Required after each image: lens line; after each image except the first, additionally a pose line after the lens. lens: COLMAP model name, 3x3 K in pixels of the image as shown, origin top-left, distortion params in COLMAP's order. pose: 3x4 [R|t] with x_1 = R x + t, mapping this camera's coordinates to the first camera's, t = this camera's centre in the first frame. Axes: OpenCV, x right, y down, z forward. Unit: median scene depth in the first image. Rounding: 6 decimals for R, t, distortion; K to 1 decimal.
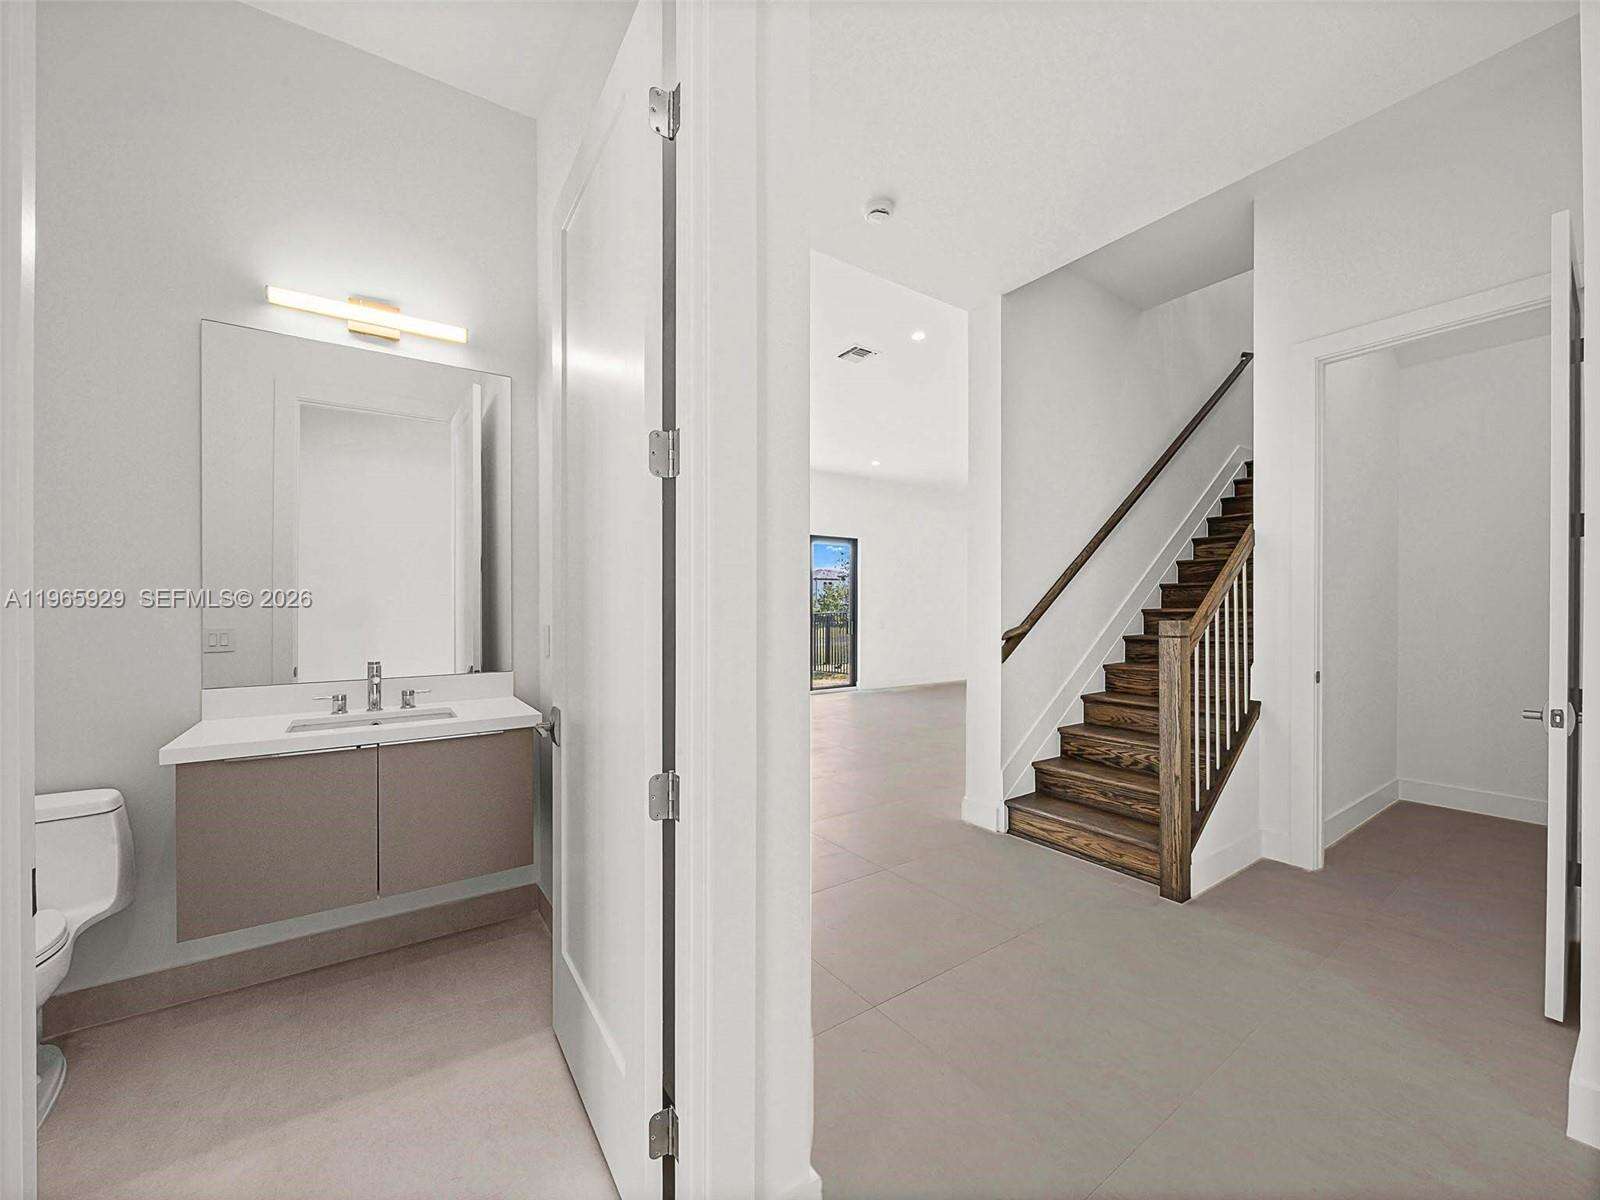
lens RADIAL K [[621.9, 0, 802.1], [0, 621.9, 610.2], [0, 0, 1]] dist [-0.001442, 0.000116]
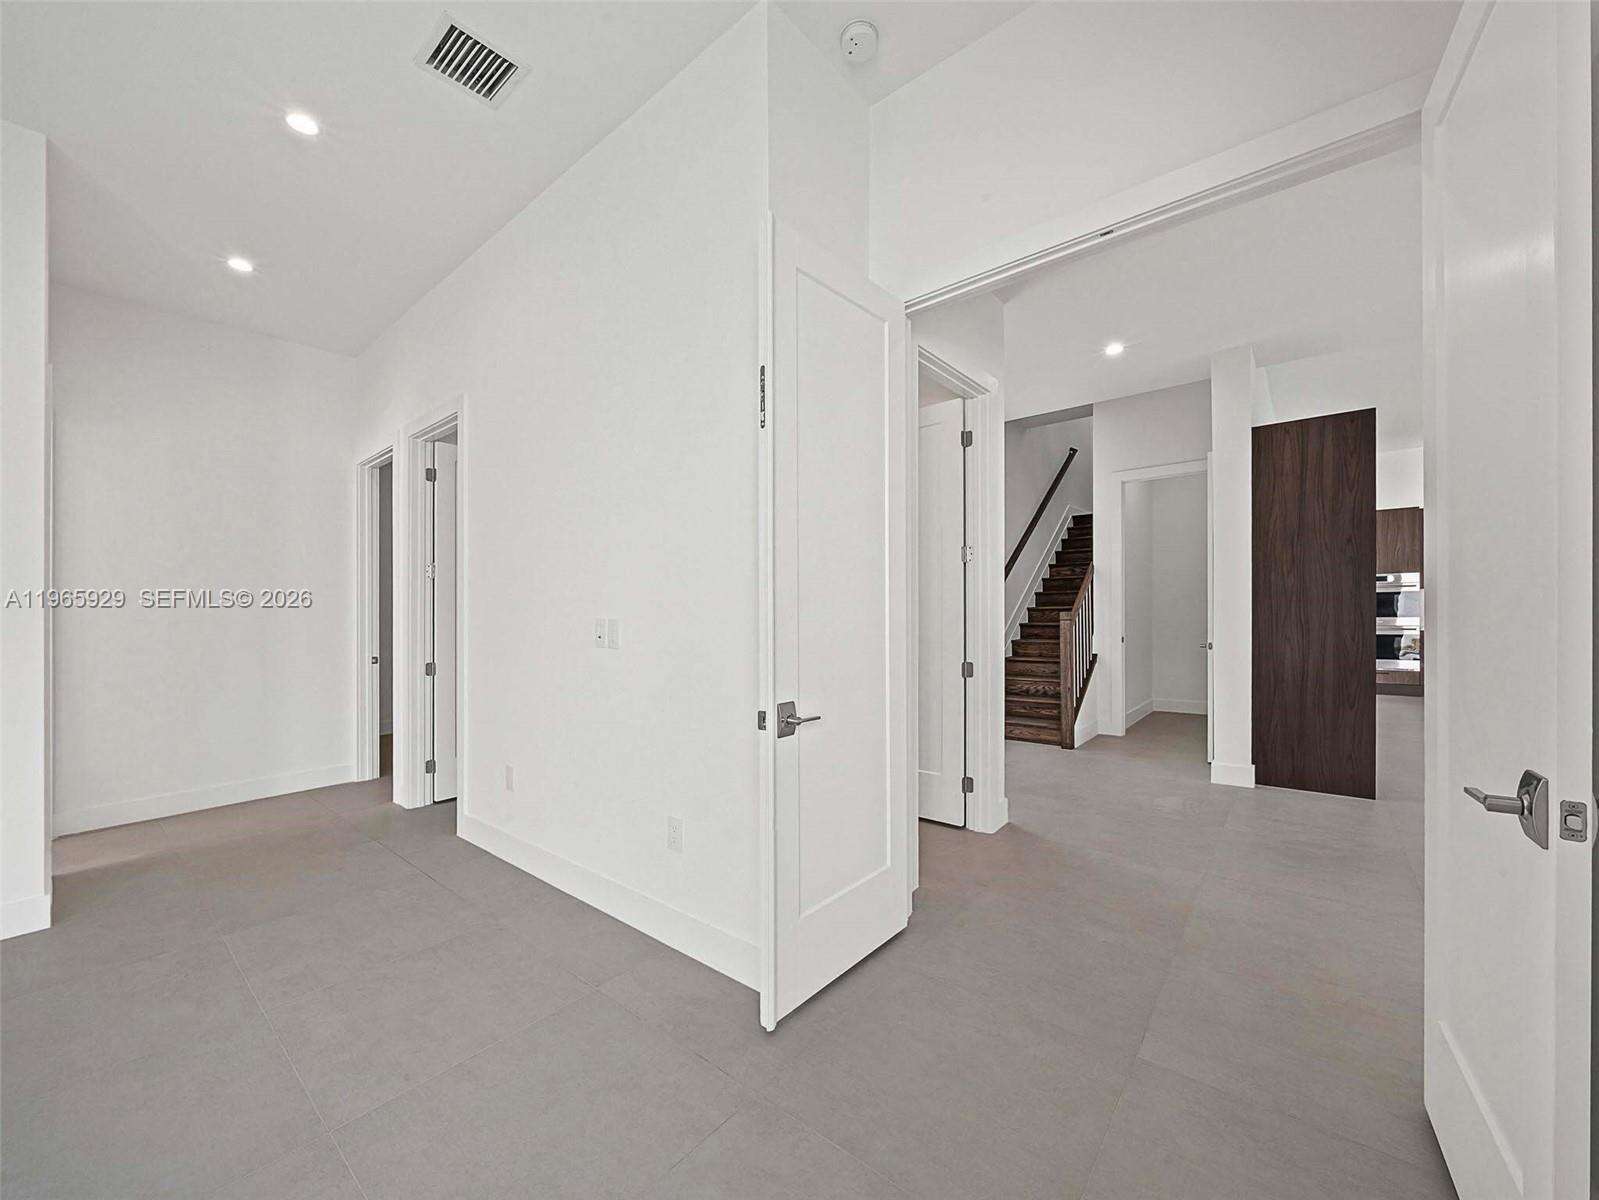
lens RADIAL K [[621.5, 0, 801.2], [0, 621.5, 611.3], [0, 0, 1]] dist [-0.001442, 0.000116]
pose [[0.963883, -0.013117, 0.266003, -0.677453], [0.014172, 0.999897, -0.002044, 0.005455], [-0.265949, 0.005740, 0.963970, -0.635563]]
